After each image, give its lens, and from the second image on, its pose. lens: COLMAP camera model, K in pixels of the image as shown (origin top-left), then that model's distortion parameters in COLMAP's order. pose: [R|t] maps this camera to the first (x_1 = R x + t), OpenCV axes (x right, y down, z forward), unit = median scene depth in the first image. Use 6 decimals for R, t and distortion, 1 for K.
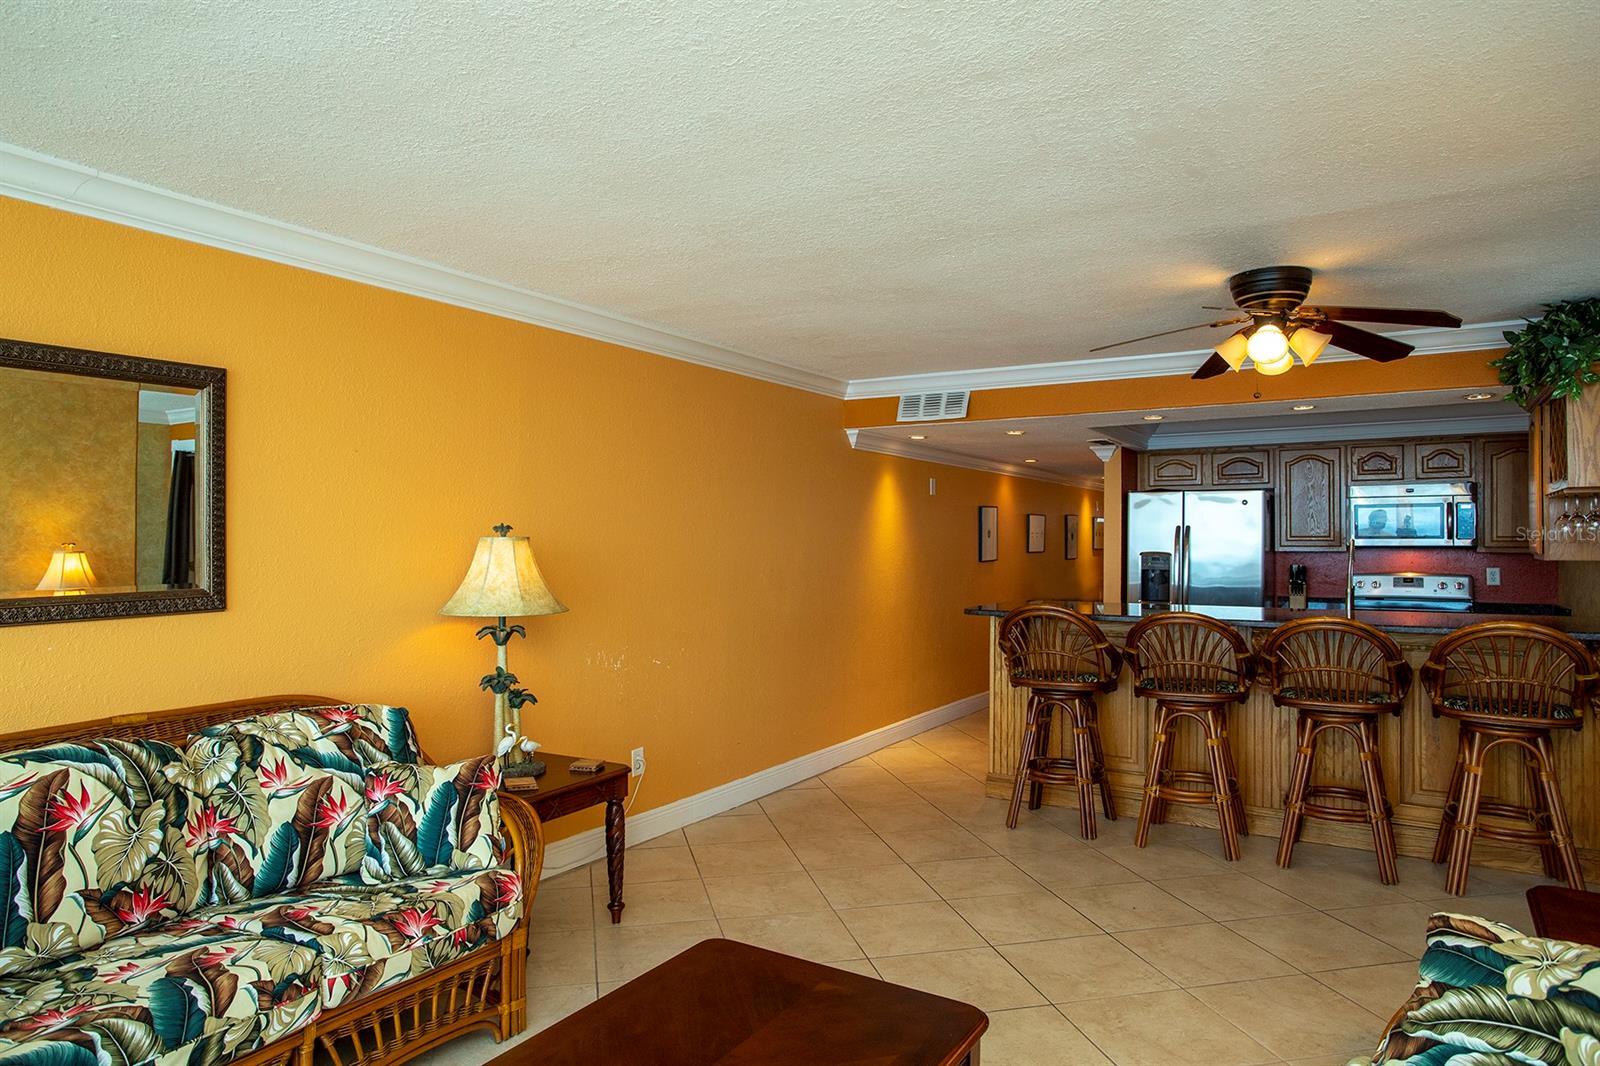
lens RADIAL K [[1058.5, 0, 800.0], [0, 1058.5, 533.0], [0, 0, 1]] dist [-0.002273, 0.044952]
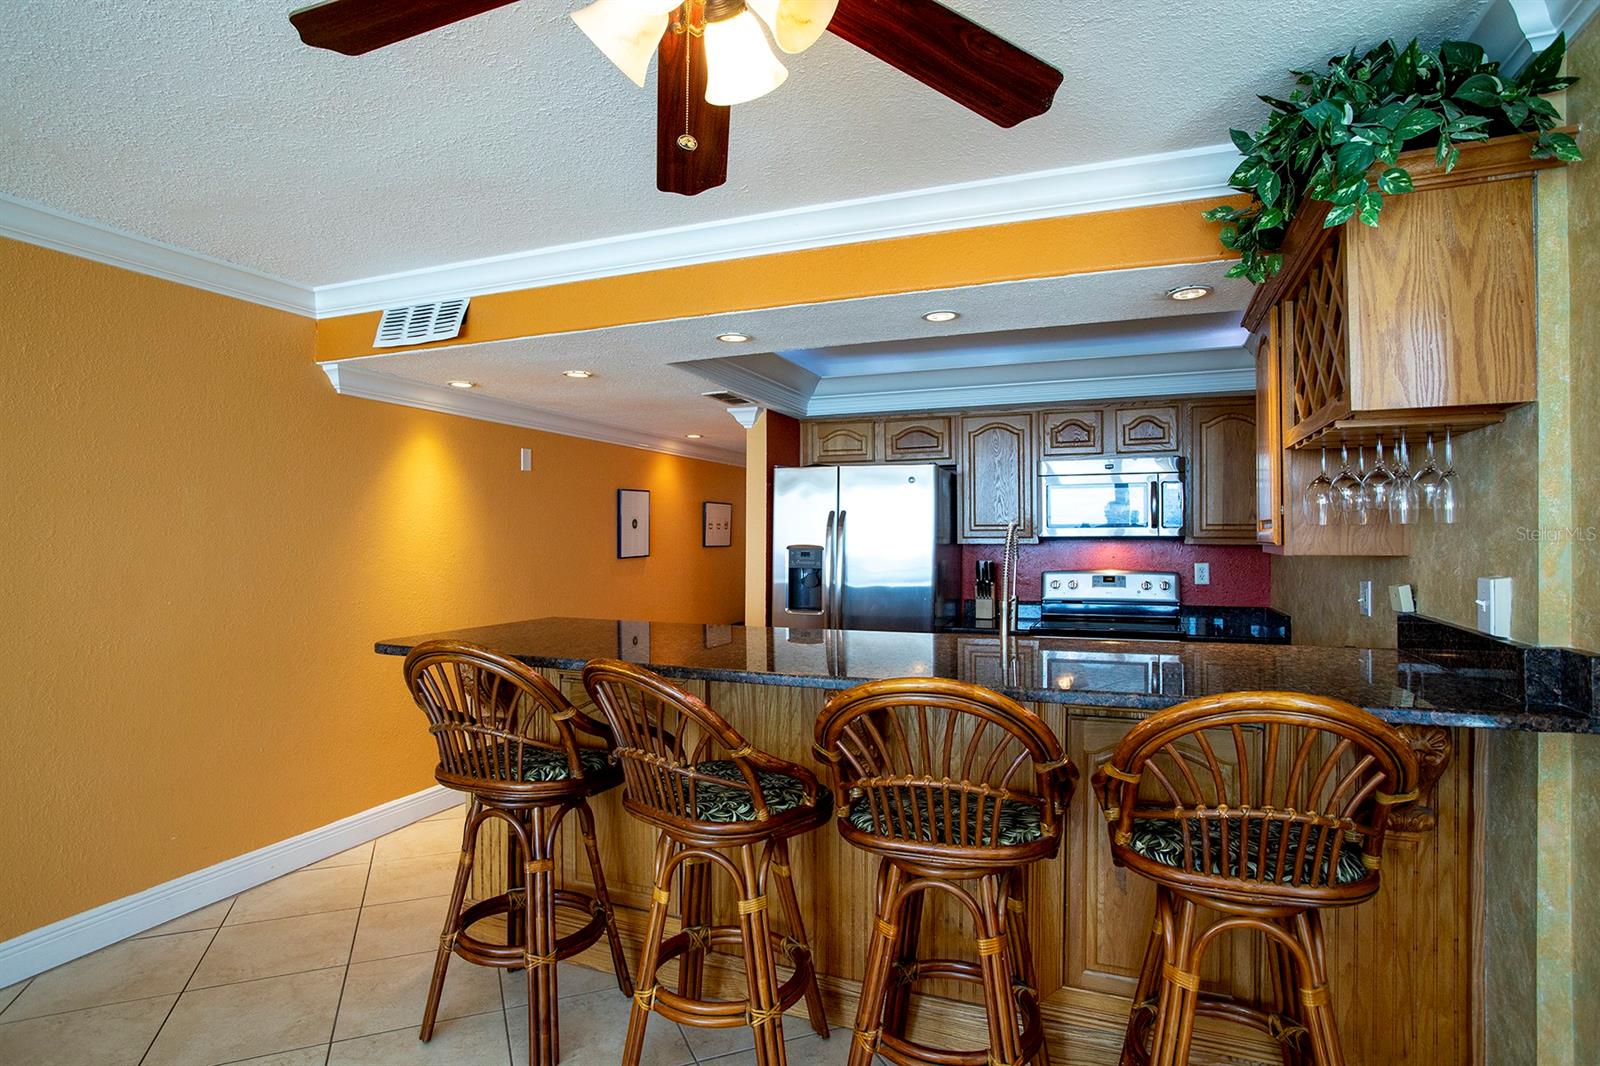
lens RADIAL K [[853.9, 0, 800.0], [0, 853.9, 533.0], [0, 0, 1]] dist [-0.054478, 0.038781]
pose [[0.989617, -0.000748, 0.143728, 0.250938], [0.000533, 0.999999, 0.001536, 0.008338], [-0.143729, -0.001444, 0.989616, 0.401195]]
